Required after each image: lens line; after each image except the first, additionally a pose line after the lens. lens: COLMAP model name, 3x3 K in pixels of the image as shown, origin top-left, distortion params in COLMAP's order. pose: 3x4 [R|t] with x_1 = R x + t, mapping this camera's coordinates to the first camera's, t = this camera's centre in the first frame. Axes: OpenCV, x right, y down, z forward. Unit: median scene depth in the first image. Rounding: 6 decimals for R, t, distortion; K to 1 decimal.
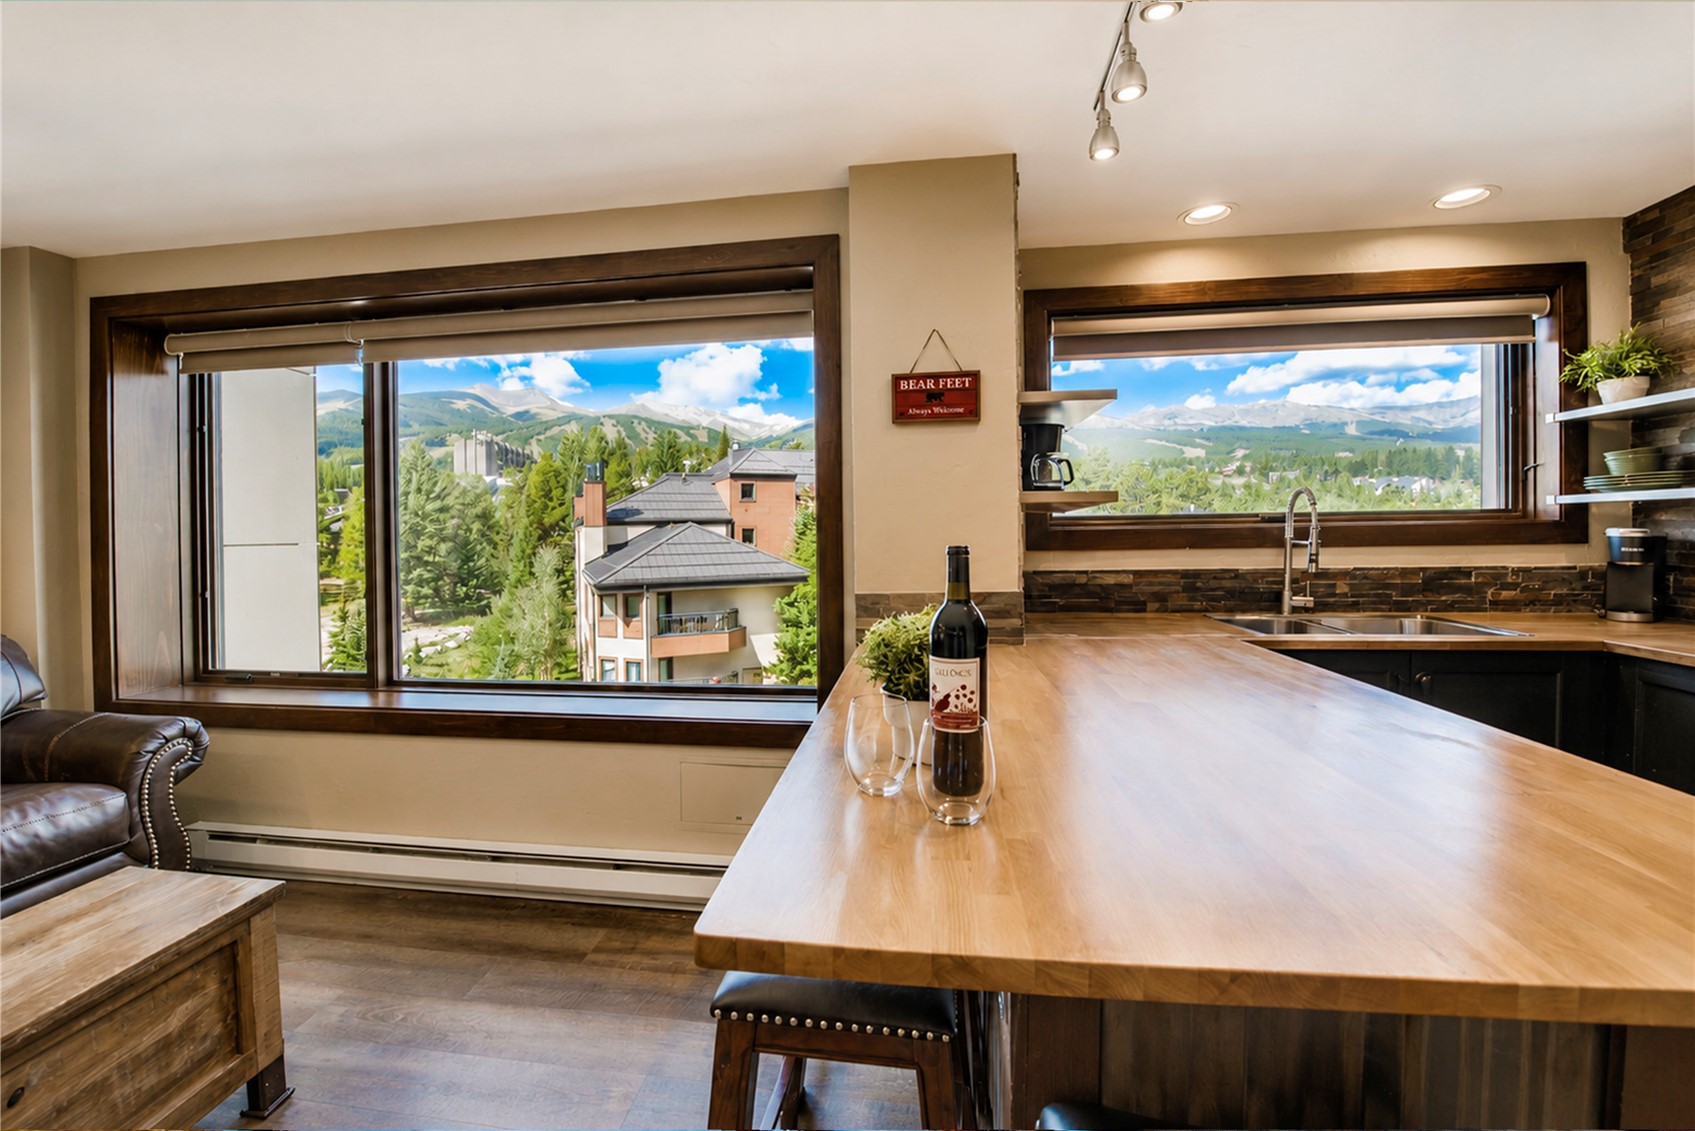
lens RADIAL K [[691.6, 0, 829.2], [0, 691.6, 543.6], [0, 0, 1]] dist [-0.022270, 0.000385]
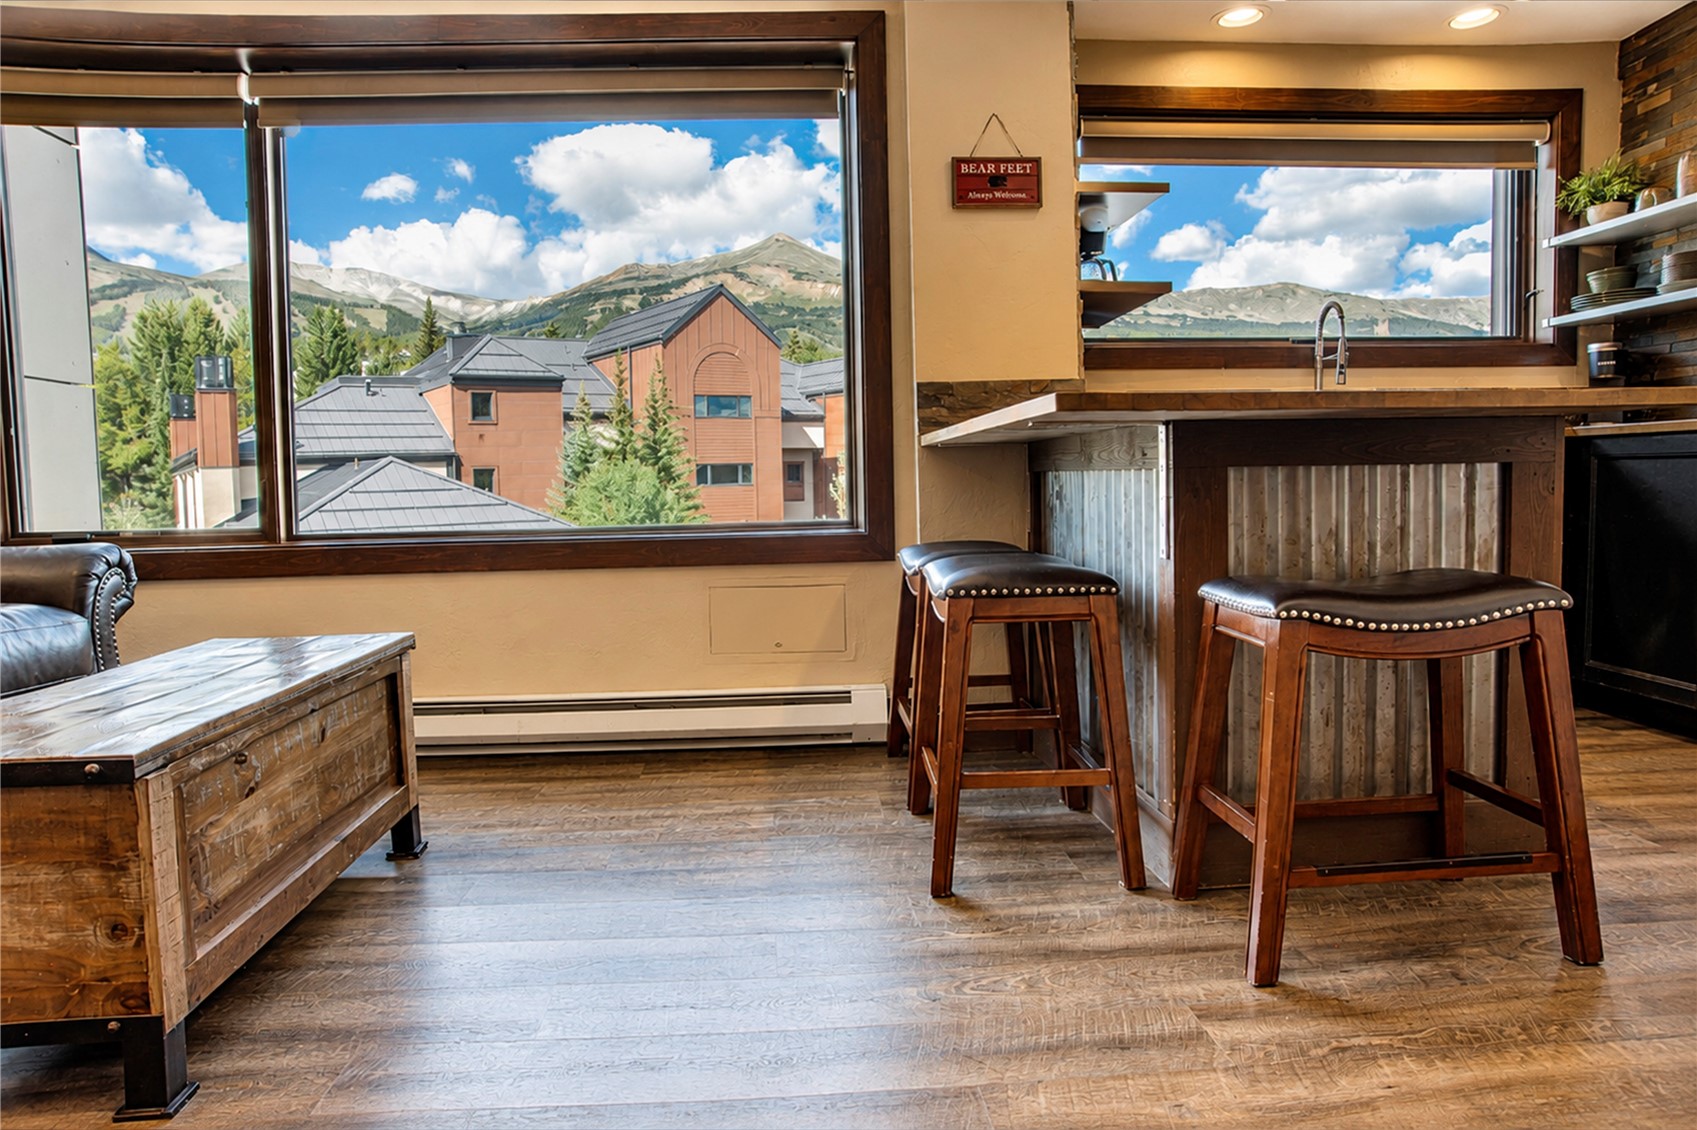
lens RADIAL K [[1181.4, 0, 823.7], [0, 1181.4, 546.9], [0, 0, 1]] dist [-0.189202, 0.185137]
pose [[0.981606, -0.016137, 0.190235, -0.305557], [0.009752, 0.999359, 0.034450, 0.184447], [-0.190668, -0.031961, 0.981134, -0.433065]]
